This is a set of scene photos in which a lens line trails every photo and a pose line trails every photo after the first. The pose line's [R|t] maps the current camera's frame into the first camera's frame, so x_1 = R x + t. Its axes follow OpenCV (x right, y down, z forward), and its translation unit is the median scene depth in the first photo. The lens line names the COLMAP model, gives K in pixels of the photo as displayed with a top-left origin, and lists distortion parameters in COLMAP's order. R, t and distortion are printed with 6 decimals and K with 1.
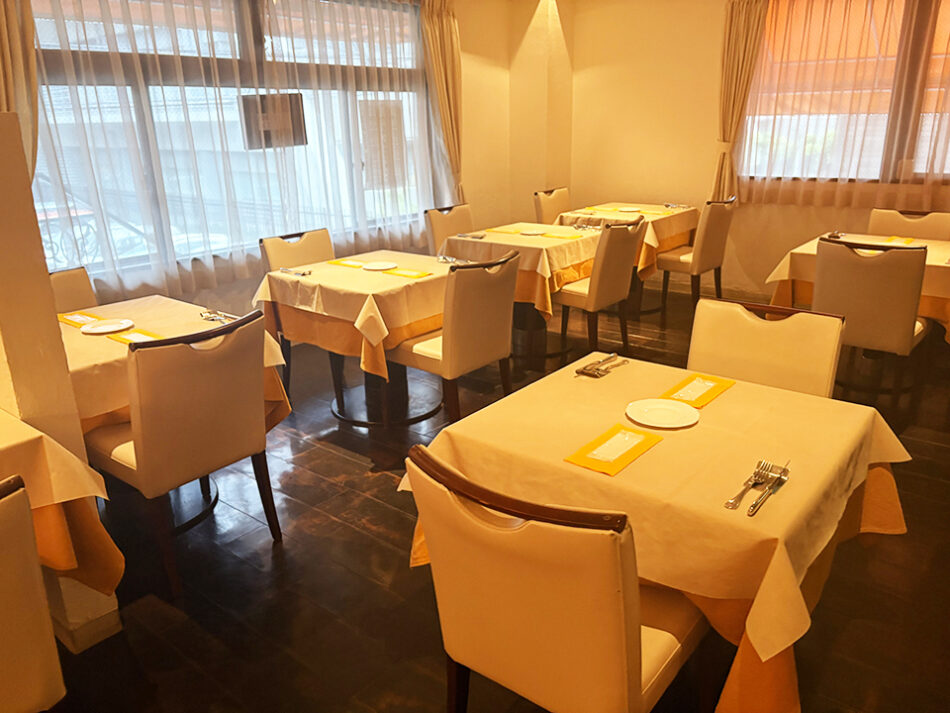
lens RADIAL K [[718.1, 0, 475.0], [0, 718.1, 356.5], [0, 0, 1]] dist [-0.051624, 0.000266]
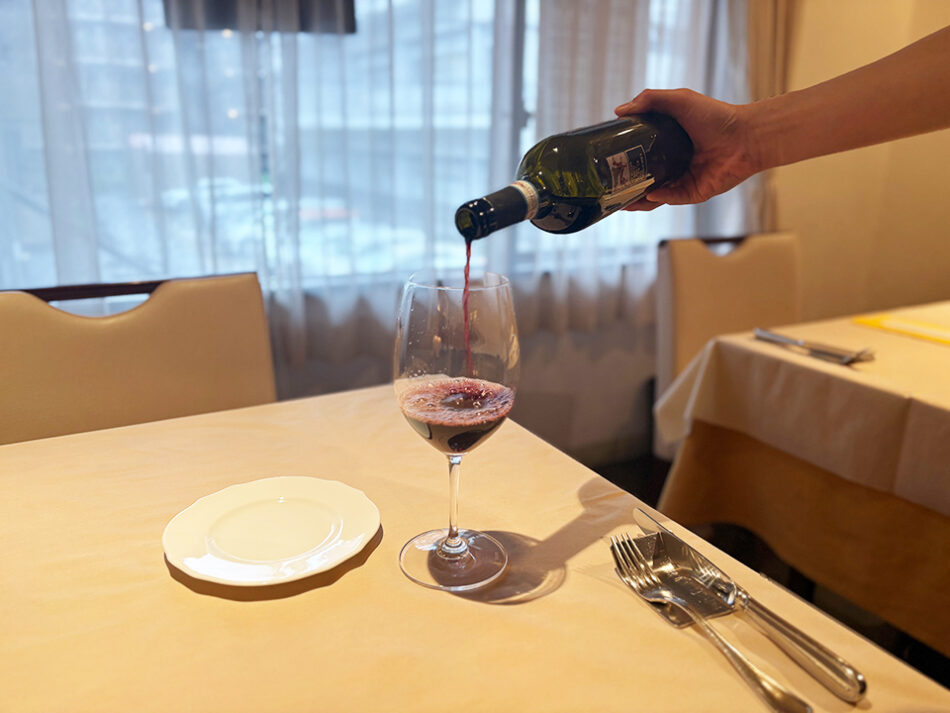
lens RADIAL K [[718.1, 0, 475.0], [0, 718.1, 356.5], [0, 0, 1]] dist [-0.051624, 0.000266]
pose [[0.941790, 0.134846, -0.307975, -0.040723], [-0.145756, 0.989240, -0.012587, -0.143916], [0.302964, 0.056744, 0.951311, 0.711427]]
